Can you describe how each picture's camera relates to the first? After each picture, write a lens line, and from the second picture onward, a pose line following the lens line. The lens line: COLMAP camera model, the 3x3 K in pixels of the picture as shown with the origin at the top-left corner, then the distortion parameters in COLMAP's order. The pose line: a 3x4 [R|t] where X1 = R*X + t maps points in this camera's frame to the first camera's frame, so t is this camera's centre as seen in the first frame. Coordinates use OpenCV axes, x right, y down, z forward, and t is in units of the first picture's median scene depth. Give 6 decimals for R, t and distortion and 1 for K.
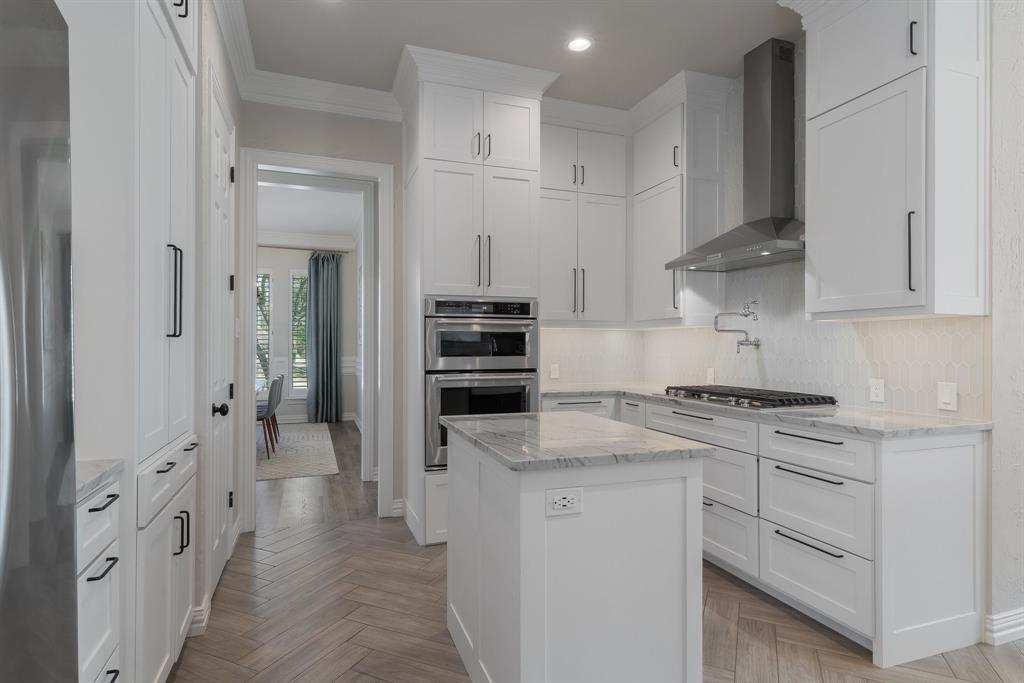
lens RADIAL K [[547.1, 0, 509.3], [0, 547.1, 344.0], [0, 0, 1]] dist [0.000930, -0.000010]
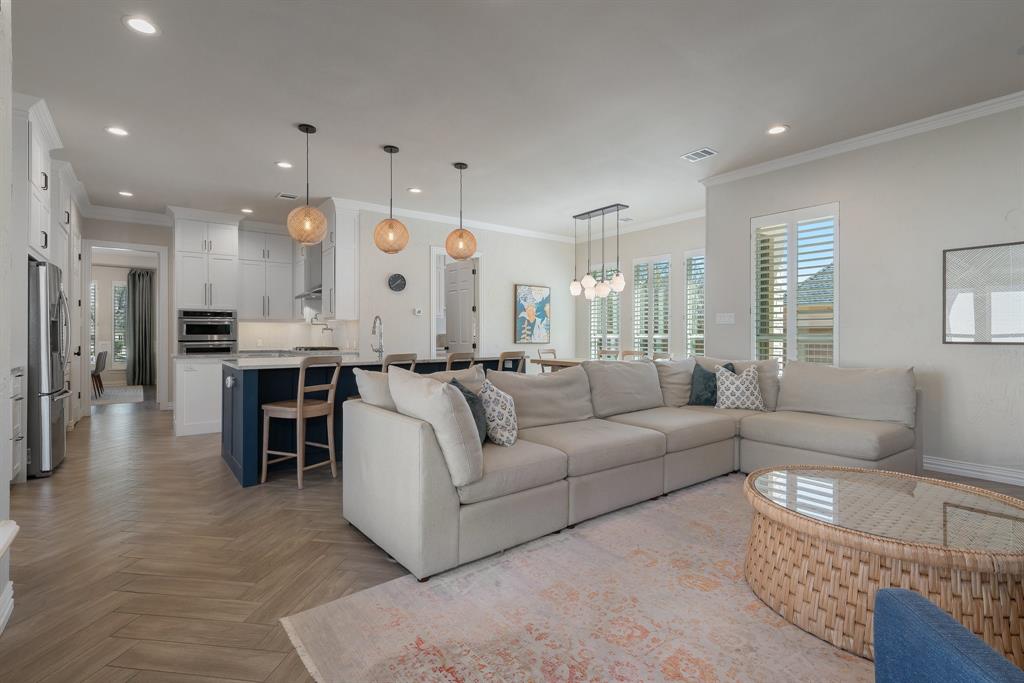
lens RADIAL K [[485.1, 0, 511.1], [0, 485.1, 335.5], [0, 0, 1]] dist [0.000982, -0.000411]
pose [[0.954712, -0.003606, 0.297509, 0.557525], [0.003438, 0.999993, 0.001087, 0.027418], [-0.297511, -0.000015, 0.954718, -1.340591]]
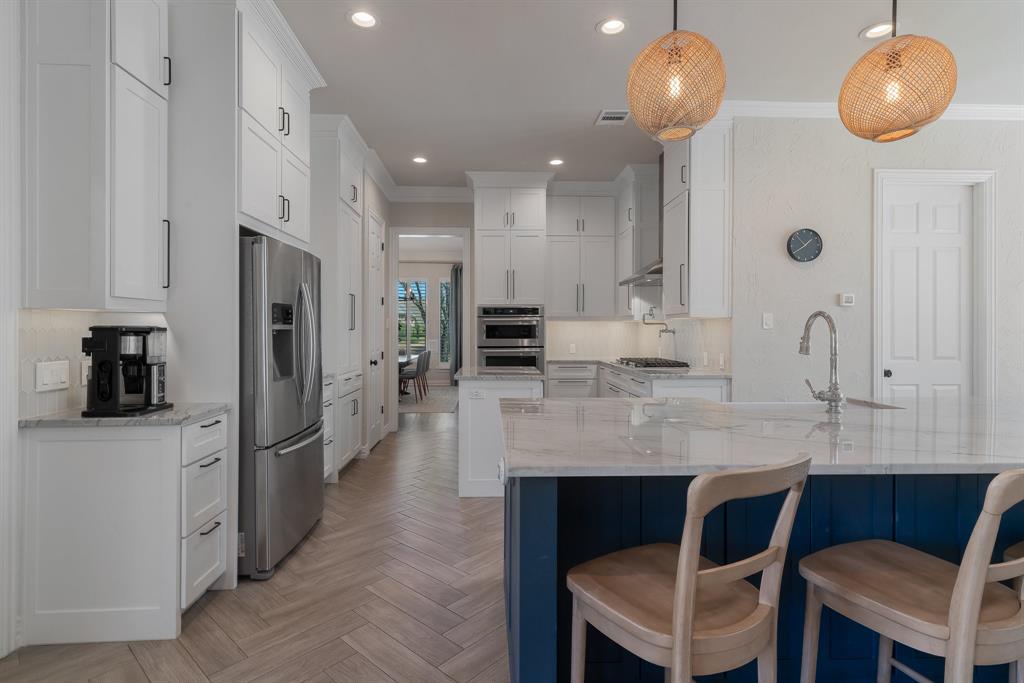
lens RADIAL K [[521.5, 0, 505.1], [0, 521.5, 330.1], [0, 0, 1]] dist [0.002045, 0.000581]
pose [[0.952224, -0.001195, -0.305399, 0.433626], [0.002294, 0.999992, 0.003238, -0.010239], [0.305393, -0.003784, 0.952219, -0.586487]]
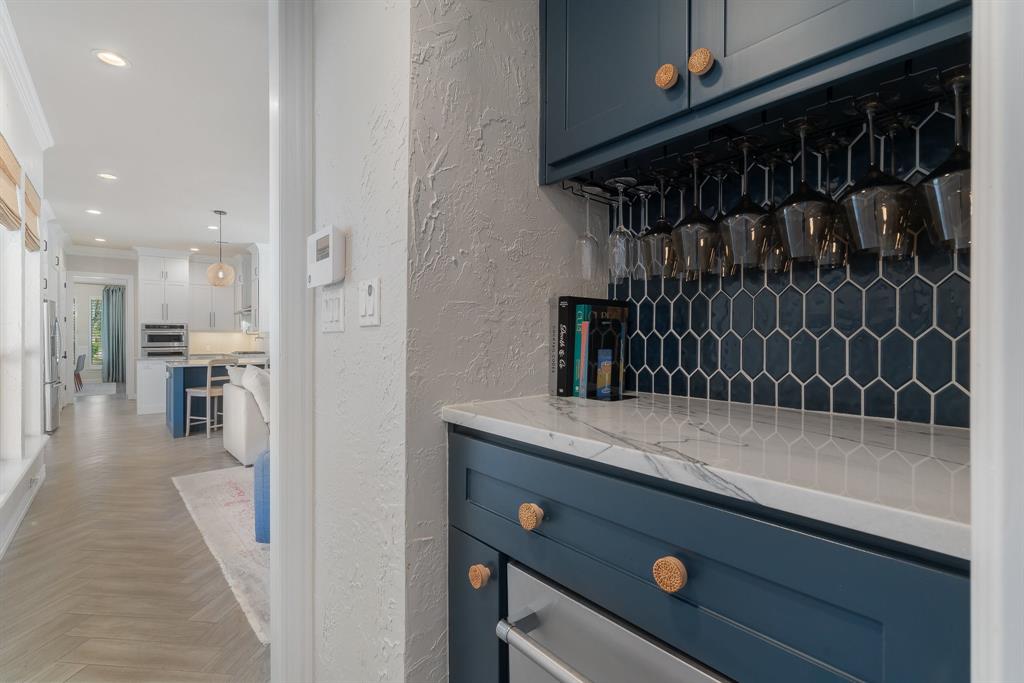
lens RADIAL K [[467.8, 0, 512.0], [0, 467.8, 341.5], [0, 0, 1]] dist [-0.001267, -0.000150]
pose [[0.939157, -0.004744, 0.343456, 0.868127], [0.001445, 0.999950, 0.009862, -0.005643], [-0.343486, -0.008765, 0.939117, -2.124413]]
